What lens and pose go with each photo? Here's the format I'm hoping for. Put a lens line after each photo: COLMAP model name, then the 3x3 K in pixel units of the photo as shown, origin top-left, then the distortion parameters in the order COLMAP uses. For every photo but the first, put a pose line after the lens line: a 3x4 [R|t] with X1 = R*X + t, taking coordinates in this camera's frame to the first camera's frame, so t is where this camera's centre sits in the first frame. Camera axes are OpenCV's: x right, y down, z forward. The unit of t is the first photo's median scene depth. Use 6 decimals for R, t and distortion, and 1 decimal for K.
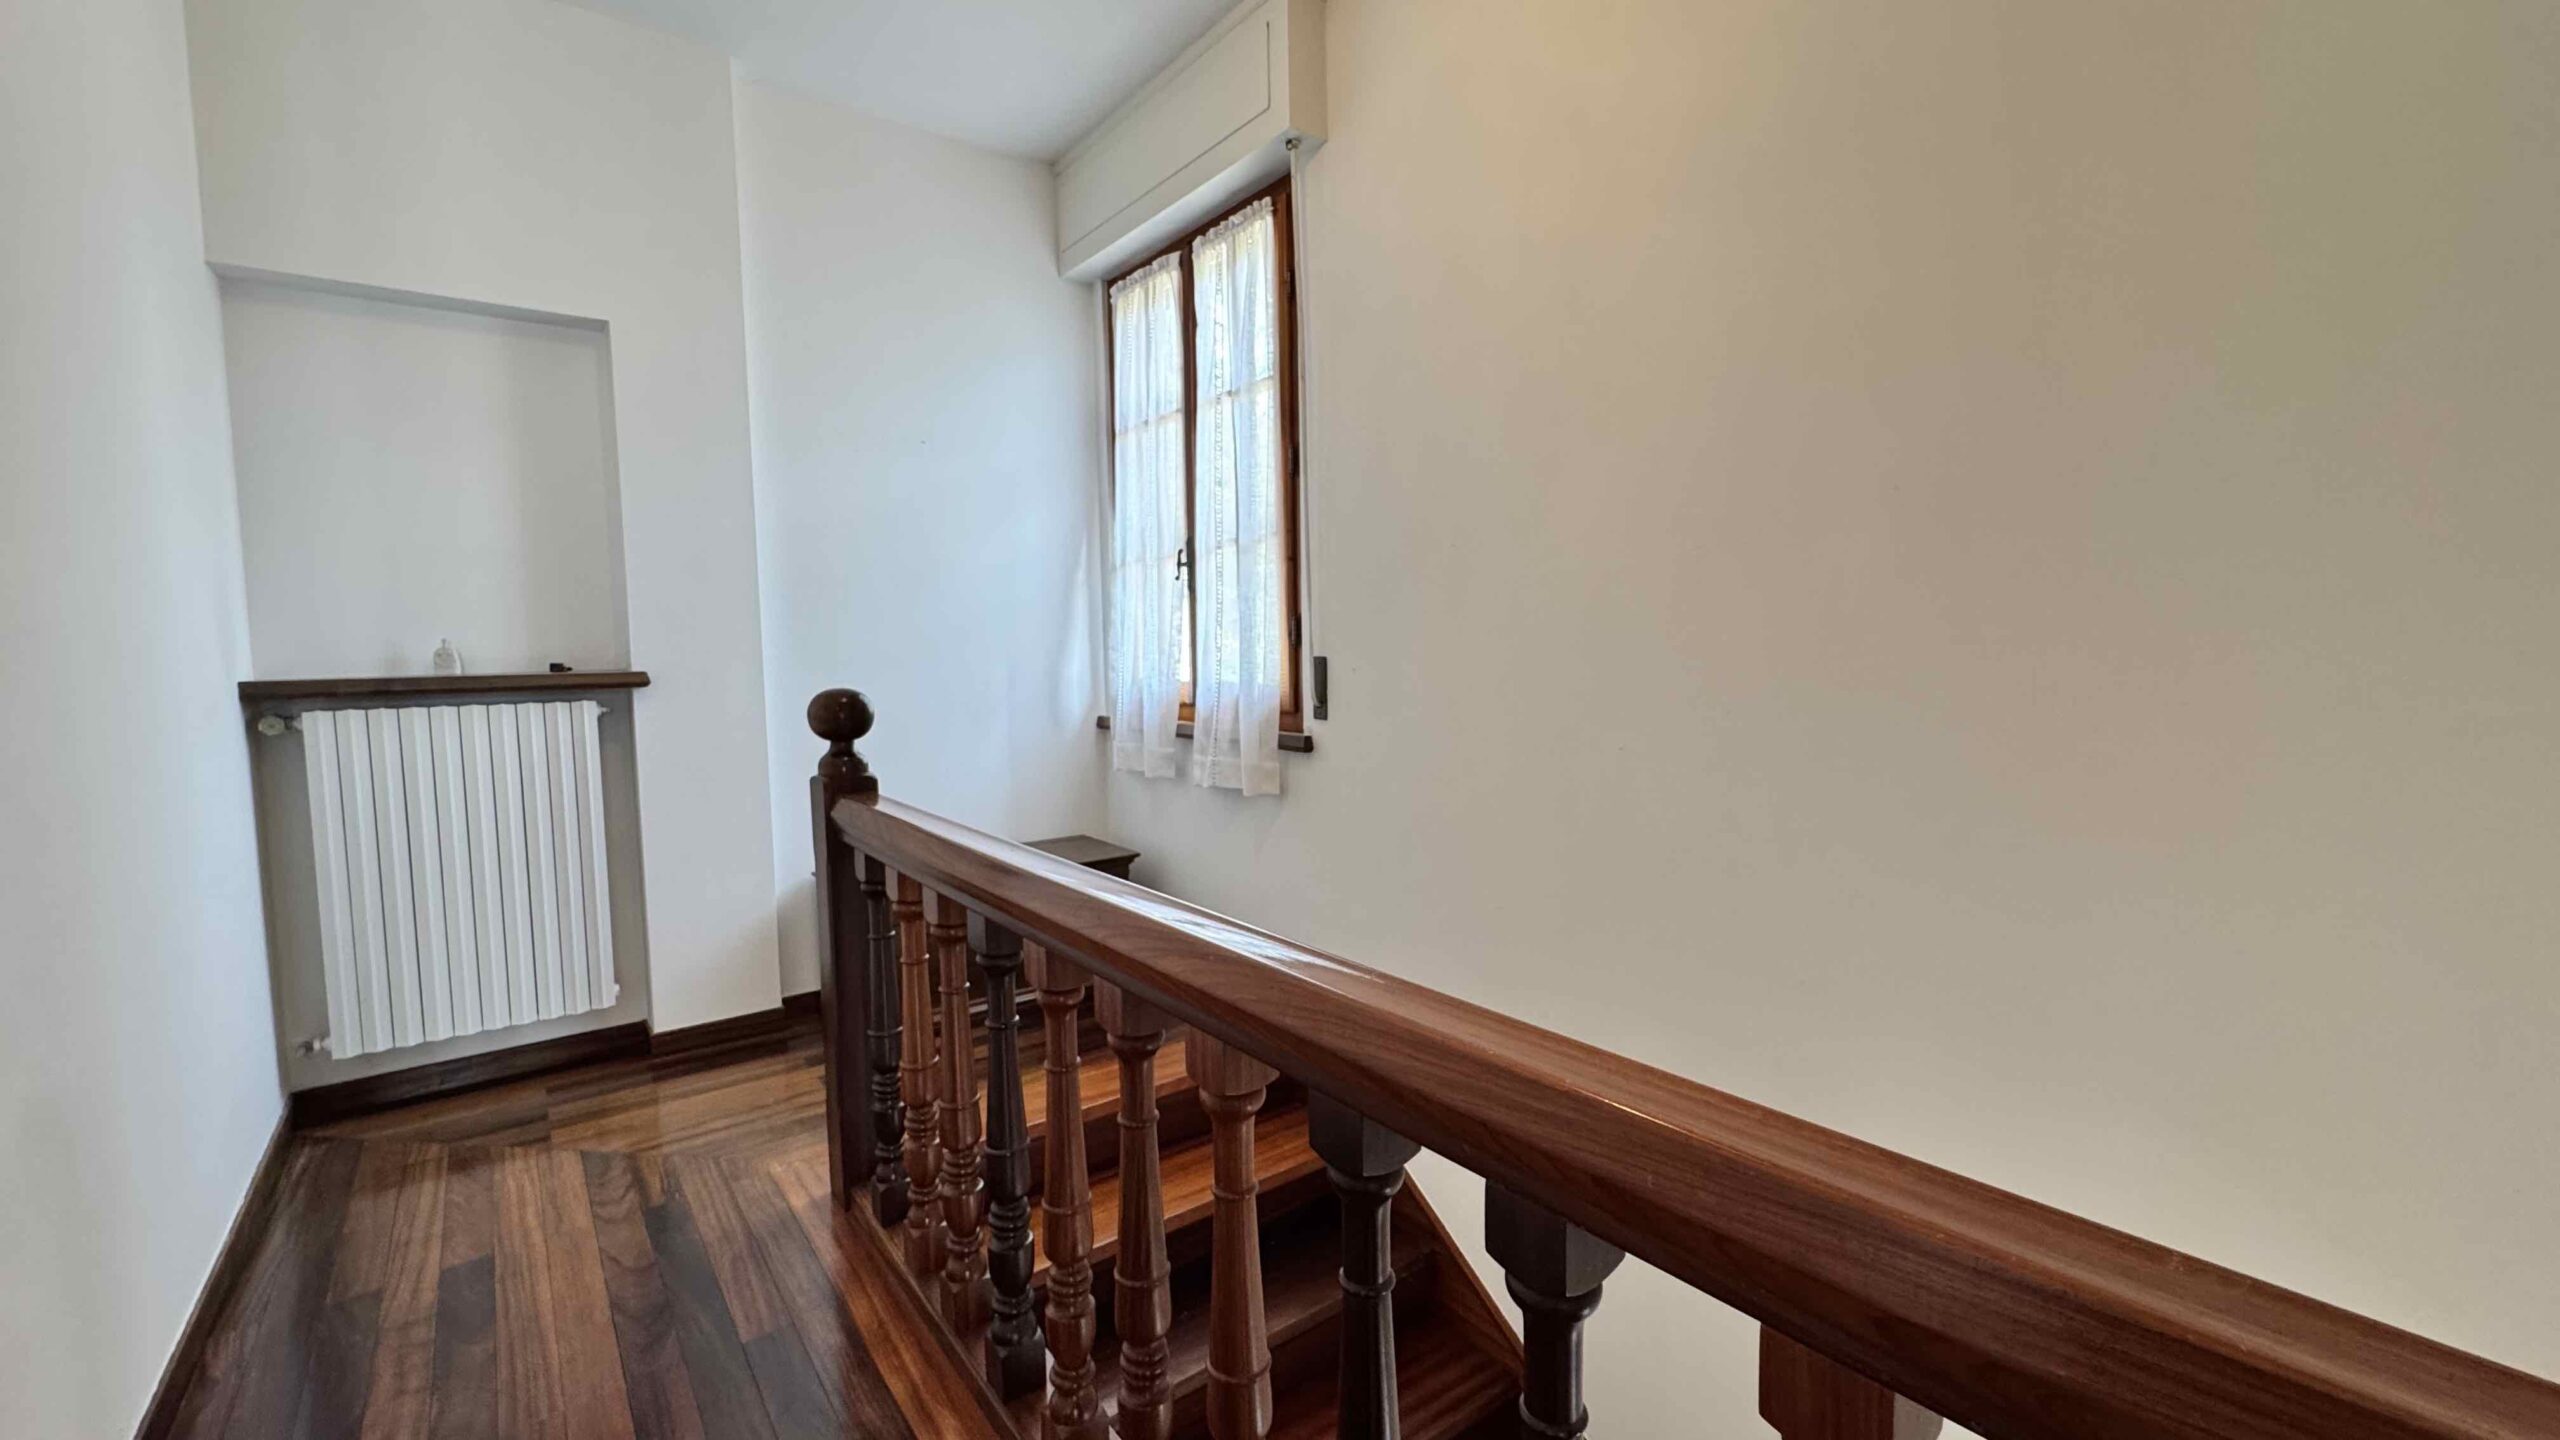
lens RADIAL K [[1026.0, 0, 1282.7], [0, 1026.0, 715.1], [0, 0, 1]] dist [0.000414, -0.000125]
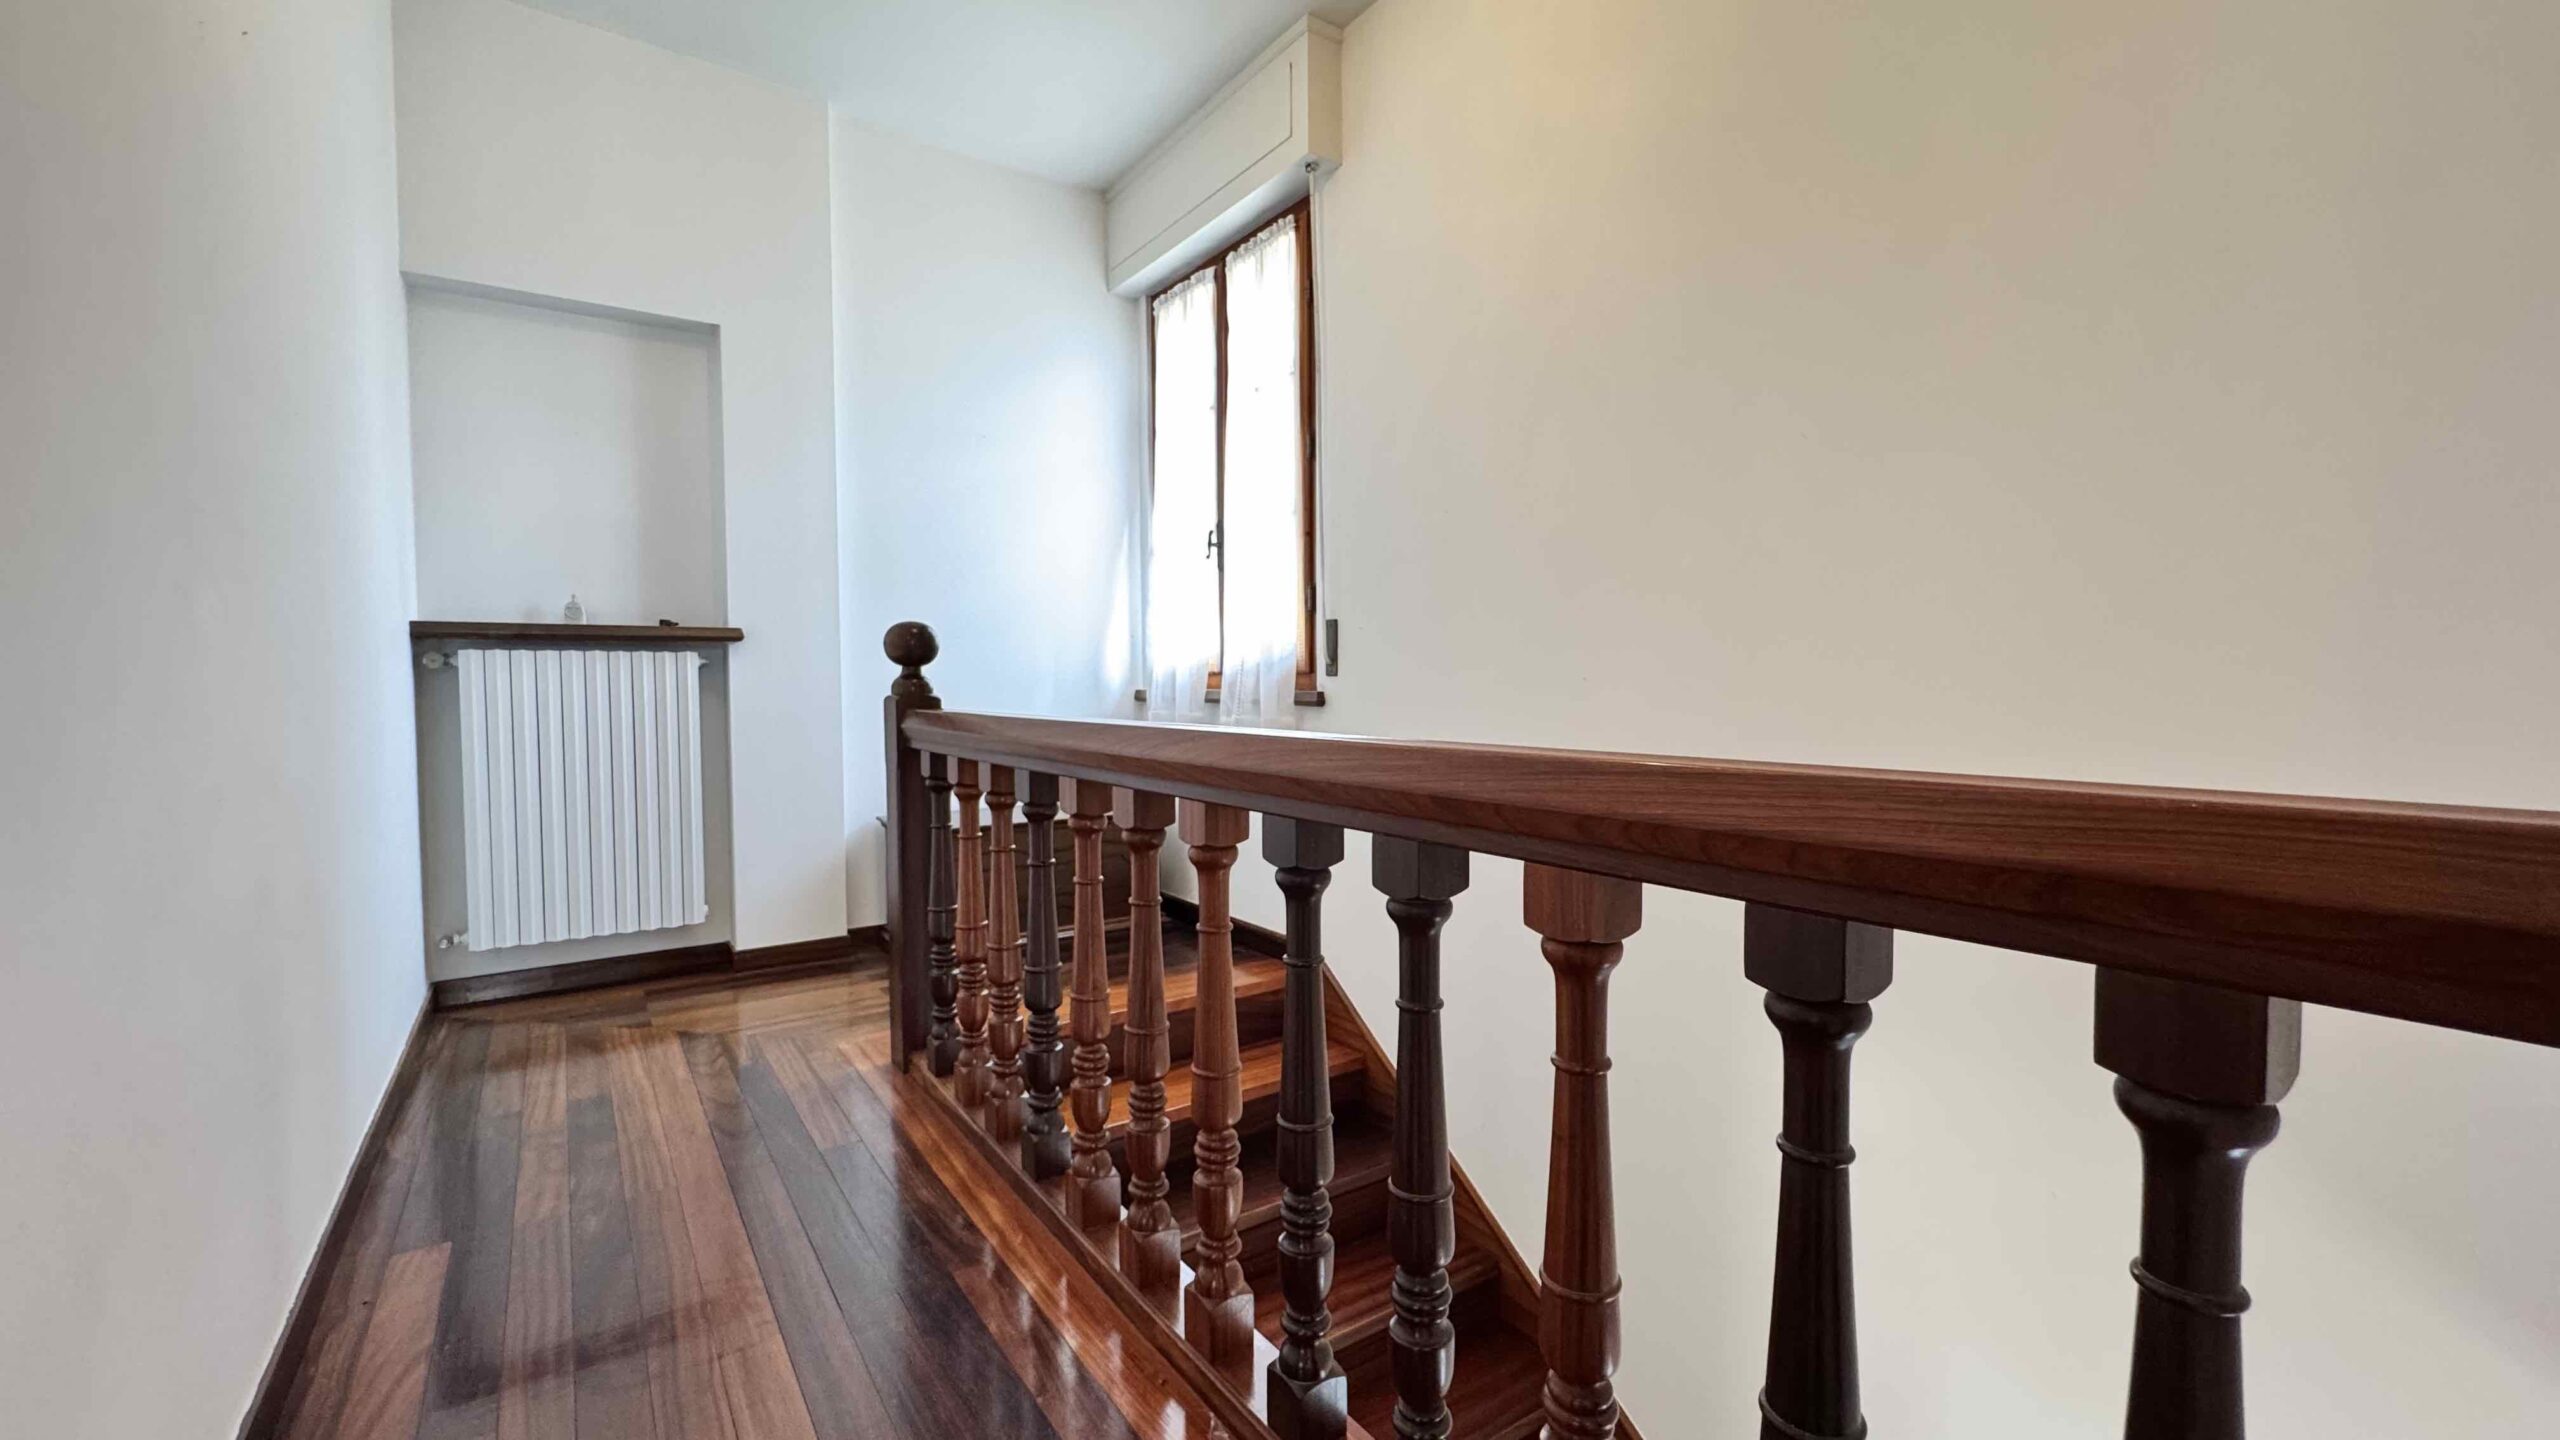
lens RADIAL K [[1026.0, 0, 1283.6], [0, 1026.0, 717.1], [0, 0, 1]] dist [0.000414, -0.000125]
pose [[0.998941, 0.012608, -0.044257, 0.035490], [-0.014111, 0.999329, -0.033813, 0.088339], [0.043801, 0.034402, 0.998448, -0.112362]]
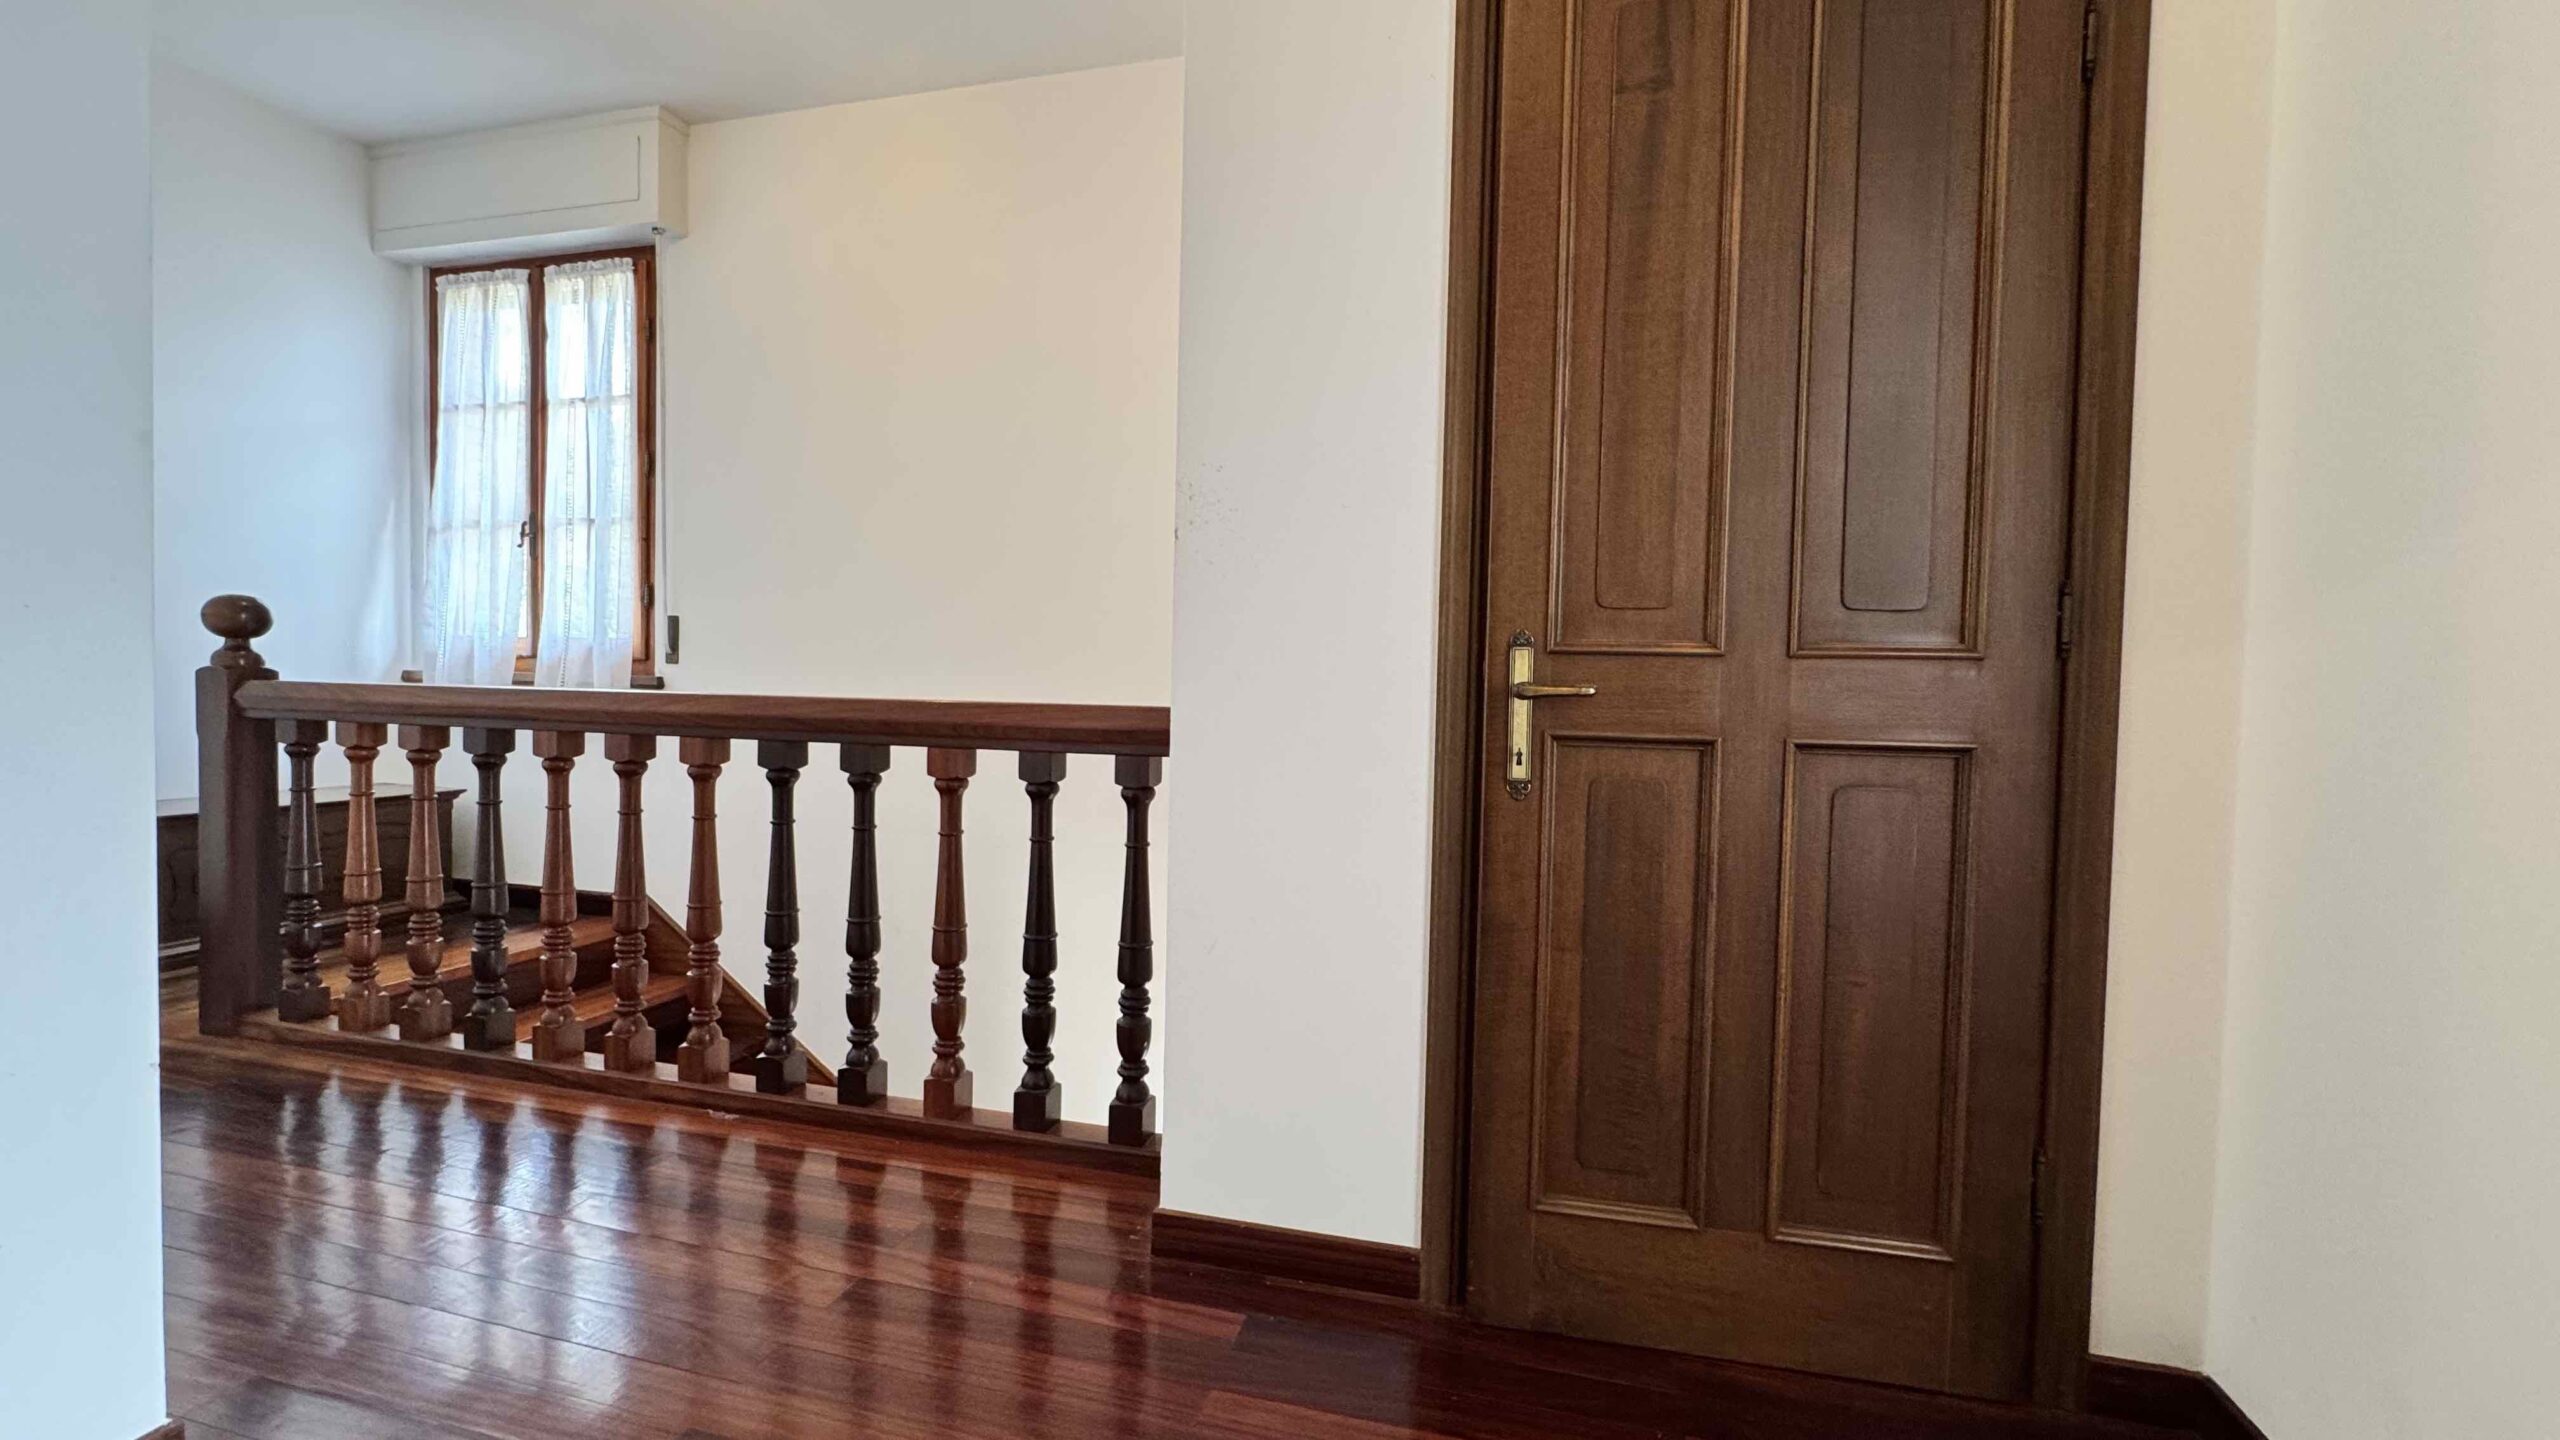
lens RADIAL K [[1026.0, 0, 1279.1], [0, 1026.0, 718.6], [0, 0, 1]] dist [0.000414, -0.000125]
pose [[0.793607, 0.016190, 0.608215, -0.145934], [0.006609, 0.999358, -0.035226, 0.127667], [-0.608395, 0.031975, 0.792990, -0.515492]]
